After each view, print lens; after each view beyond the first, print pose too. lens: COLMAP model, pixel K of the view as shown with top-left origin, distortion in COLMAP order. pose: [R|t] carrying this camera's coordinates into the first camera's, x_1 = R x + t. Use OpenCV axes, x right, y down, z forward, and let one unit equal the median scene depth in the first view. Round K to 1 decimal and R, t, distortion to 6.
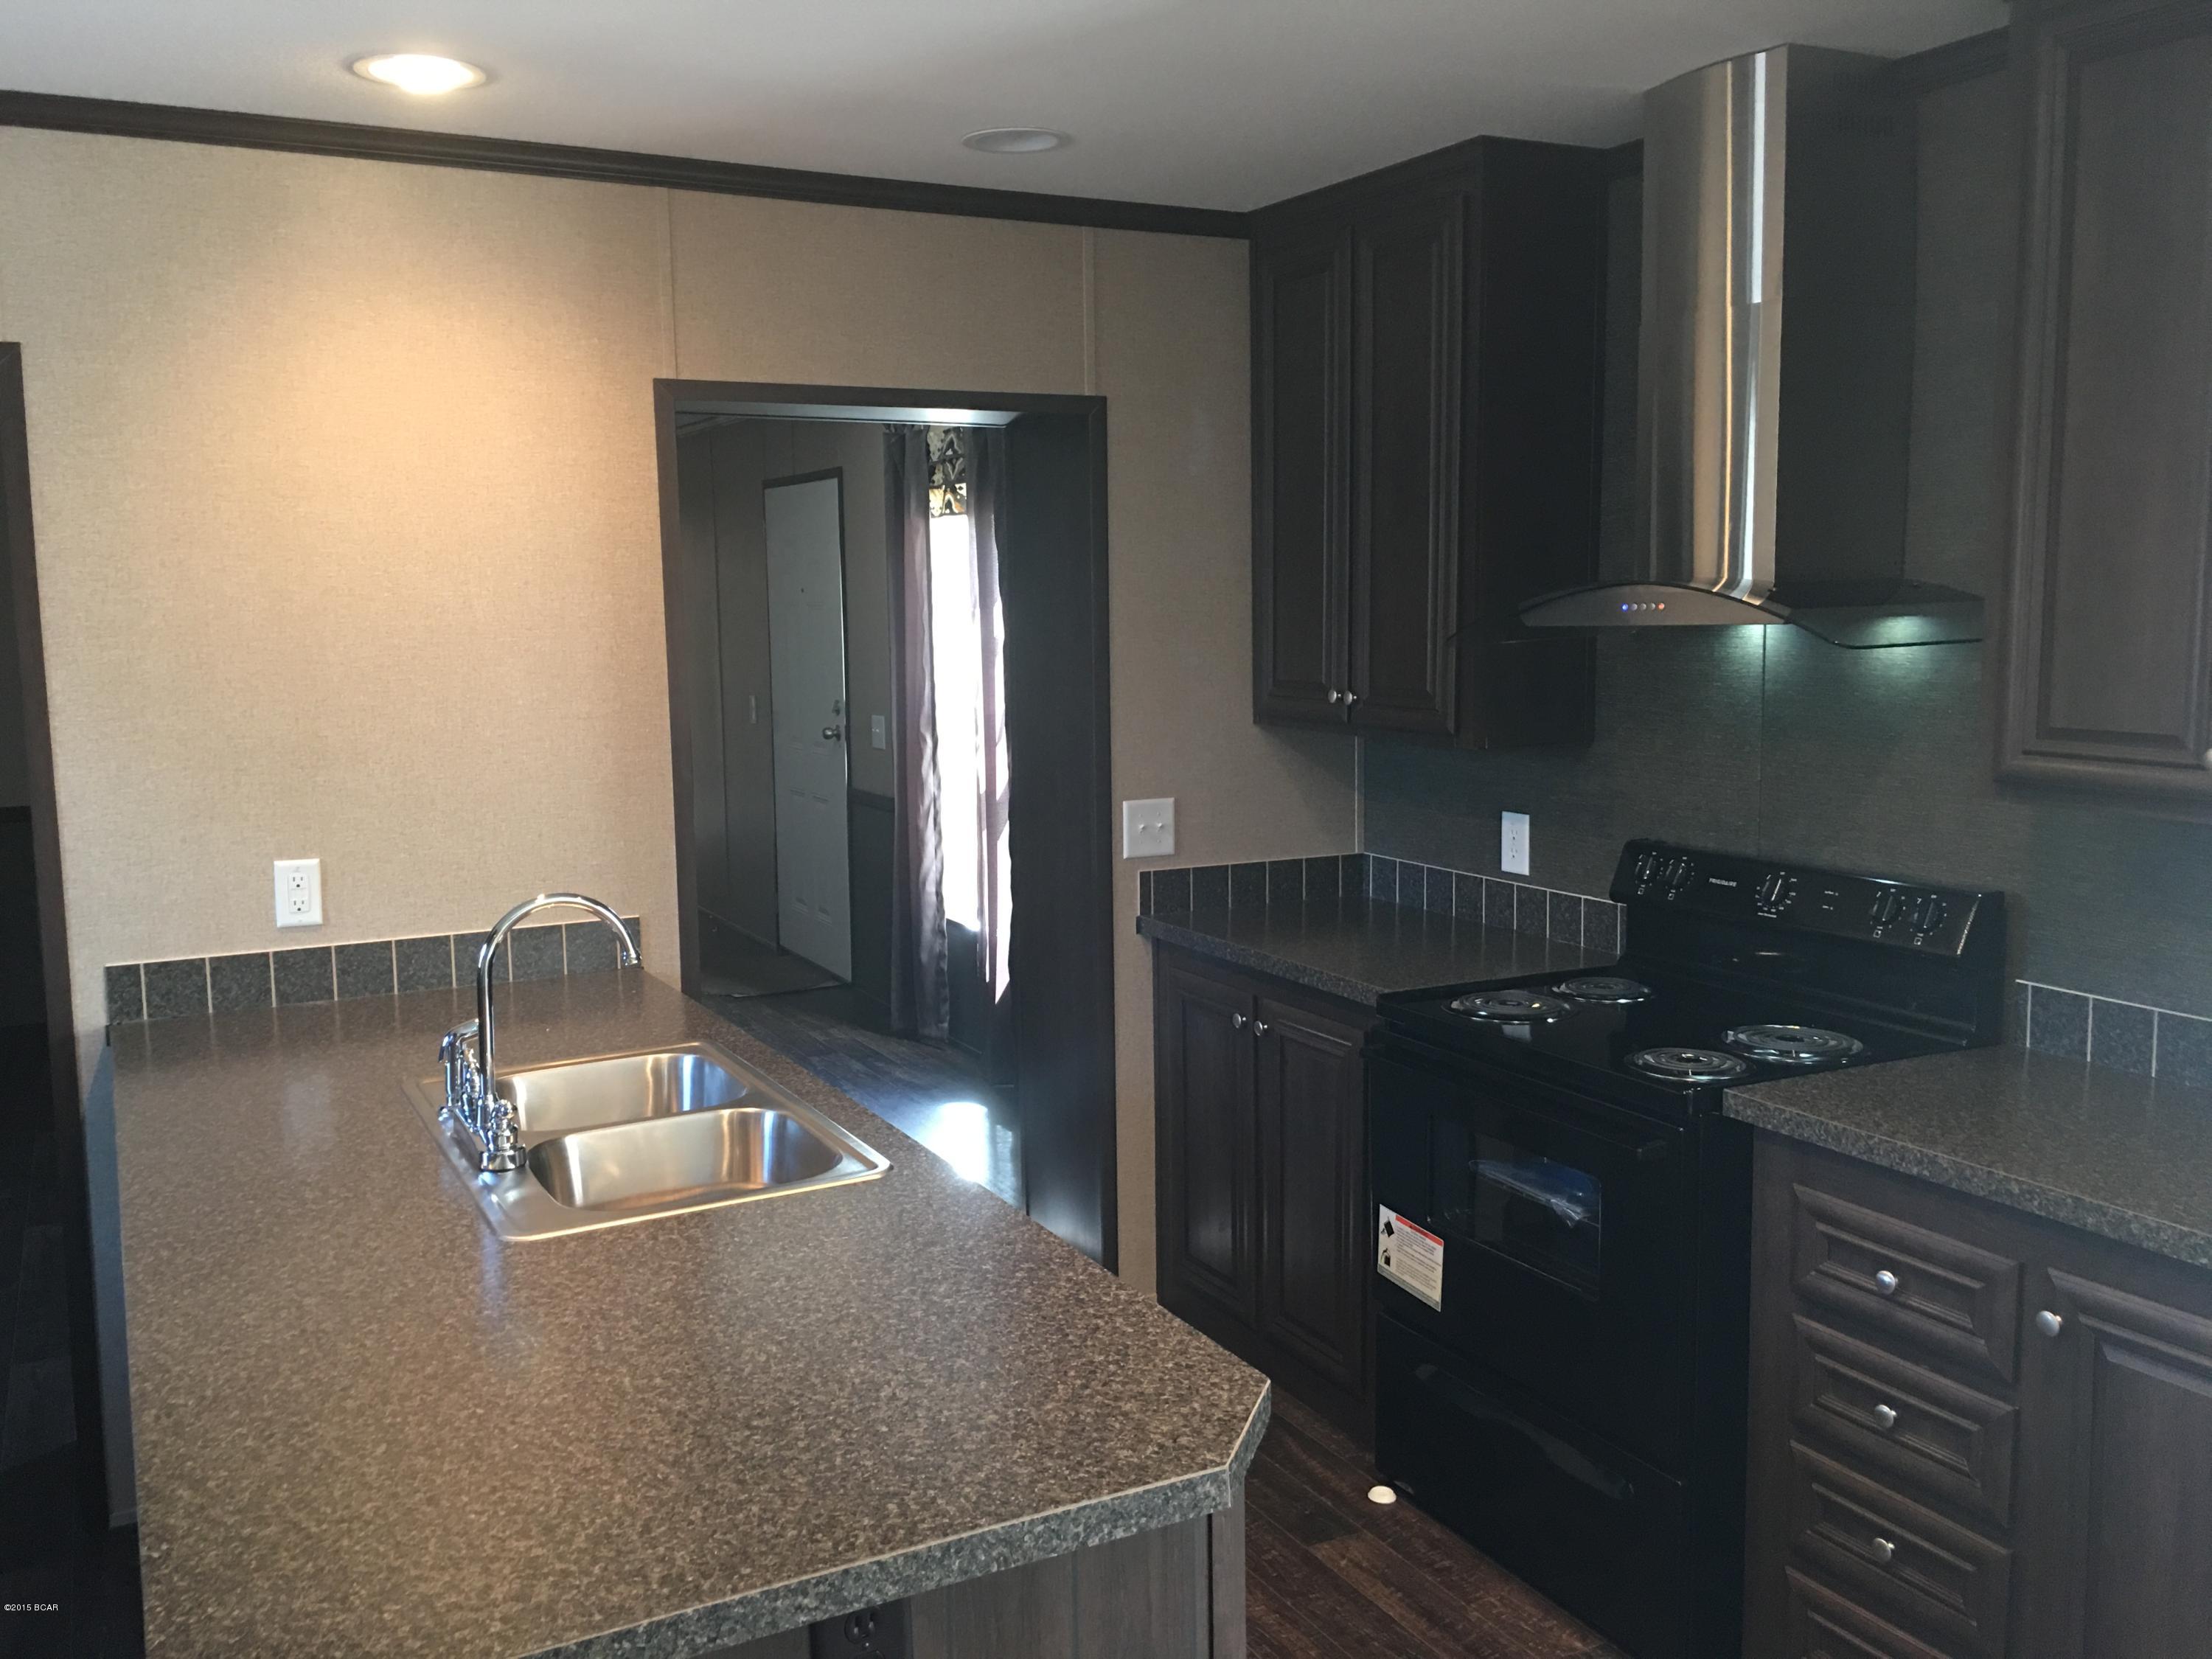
lens RADIAL K [[1882.7, 0, 1088.5], [0, 1882.7, 810.4], [0, 0, 1]] dist [0.083484, -0.112322]
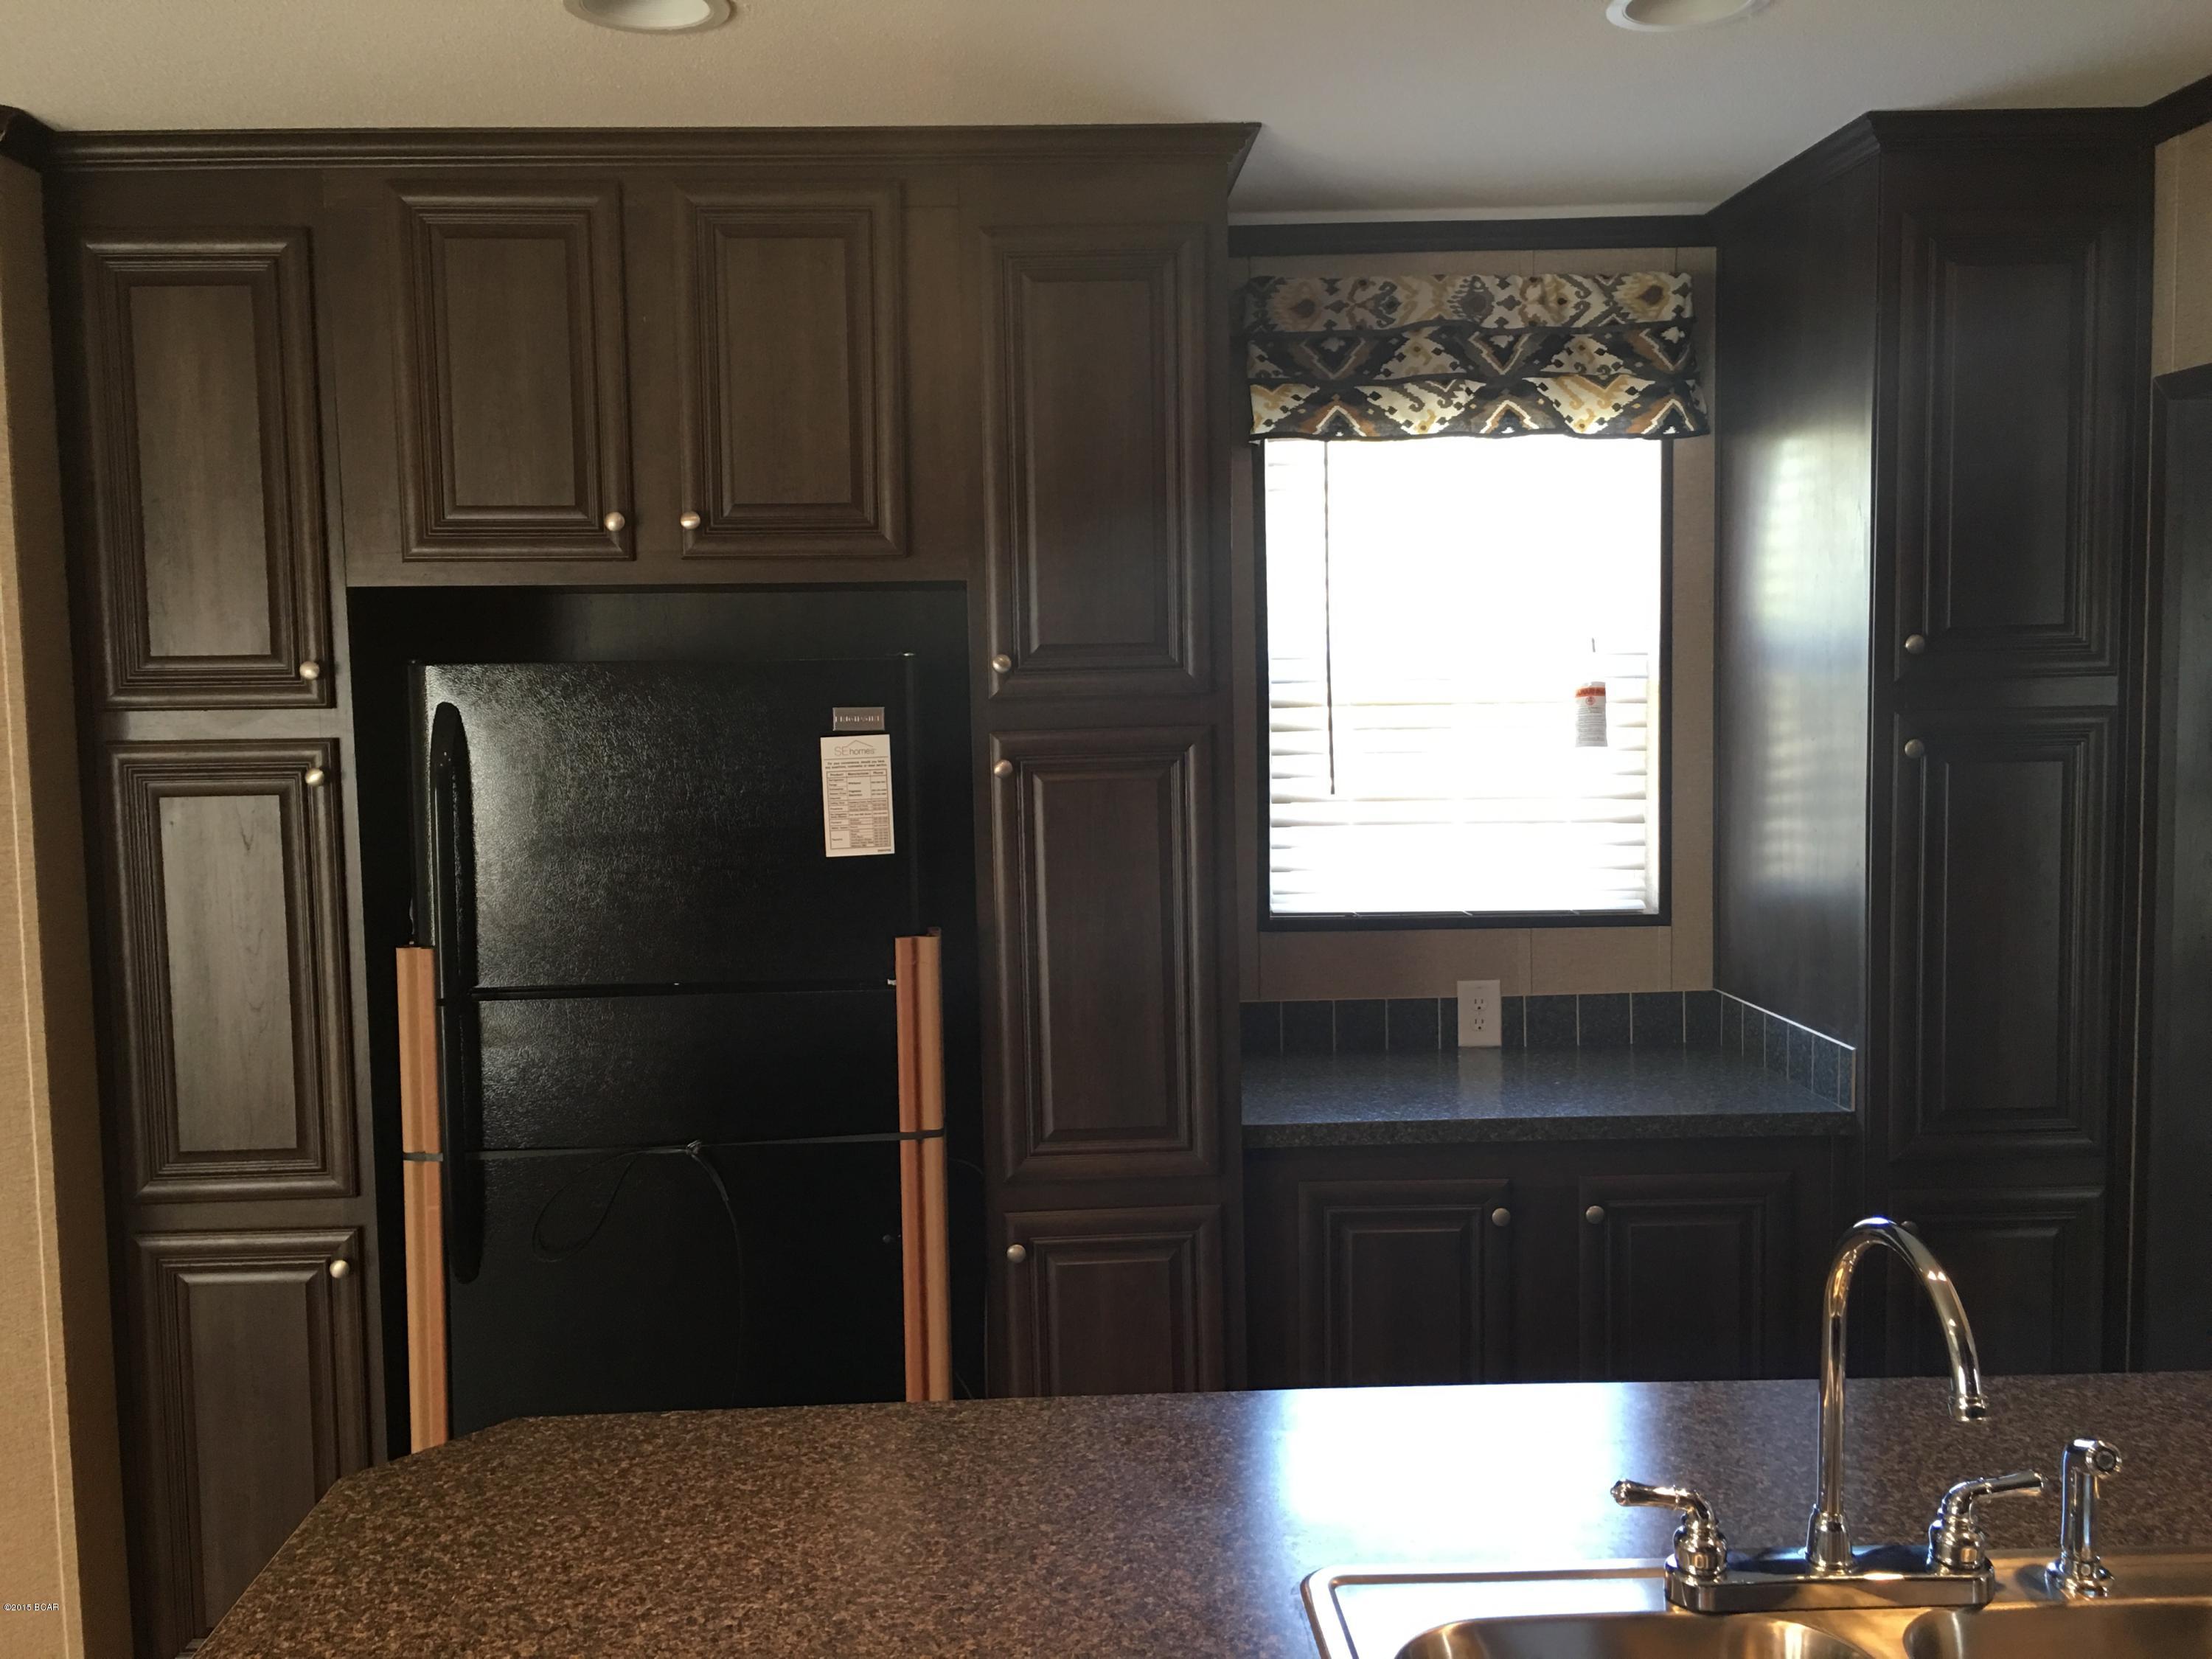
lens RADIAL K [[1882.7, 0, 1063.7], [0, 1882.7, 811.0], [0, 0, 1]] dist [0.083484, -0.112322]
pose [[-0.437201, 0.094337, -0.894402, 0.229173], [-0.077633, 0.986813, 0.142032, -0.100348], [0.896007, 0.131531, -0.424112, 0.757717]]
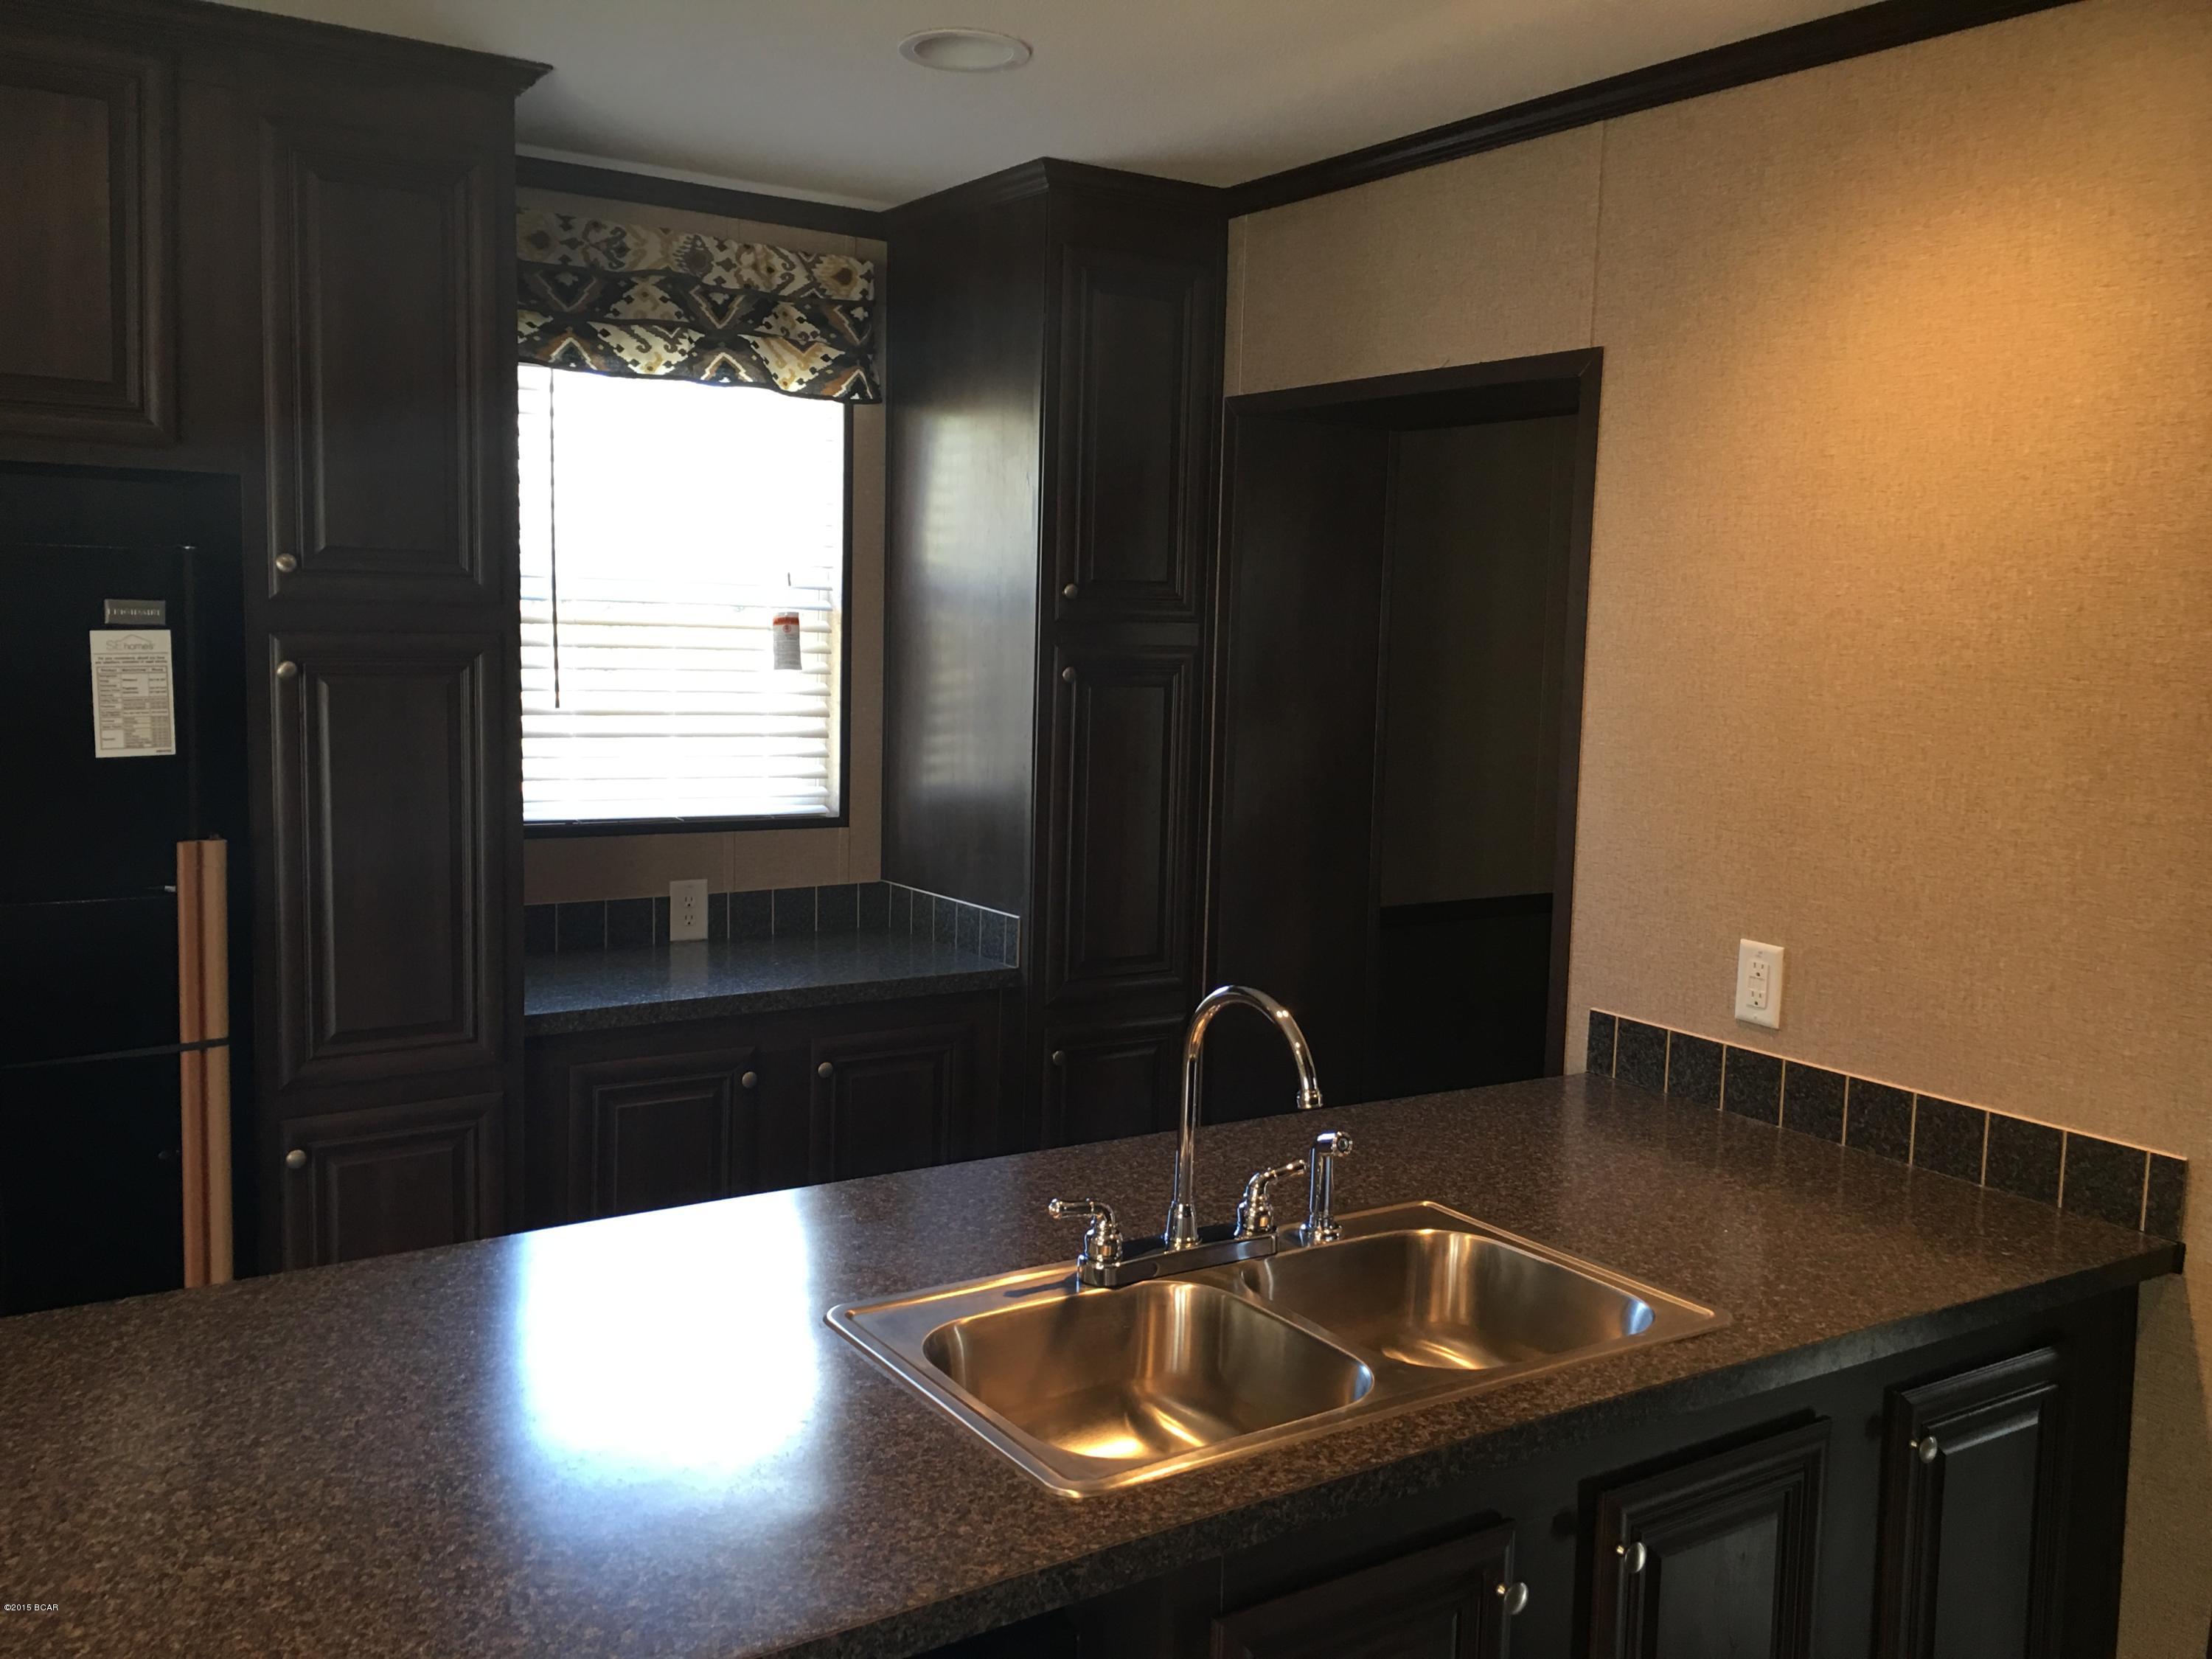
lens RADIAL K [[1882.7, 0, 1087.2], [0, 1882.7, 799.9], [0, 0, 1]] dist [0.083484, -0.112322]
pose [[0.092591, 0.118624, -0.988613, 0.359219], [-0.143988, 0.984037, 0.104589, -0.078980], [0.985238, 0.132665, 0.108193, 0.634685]]
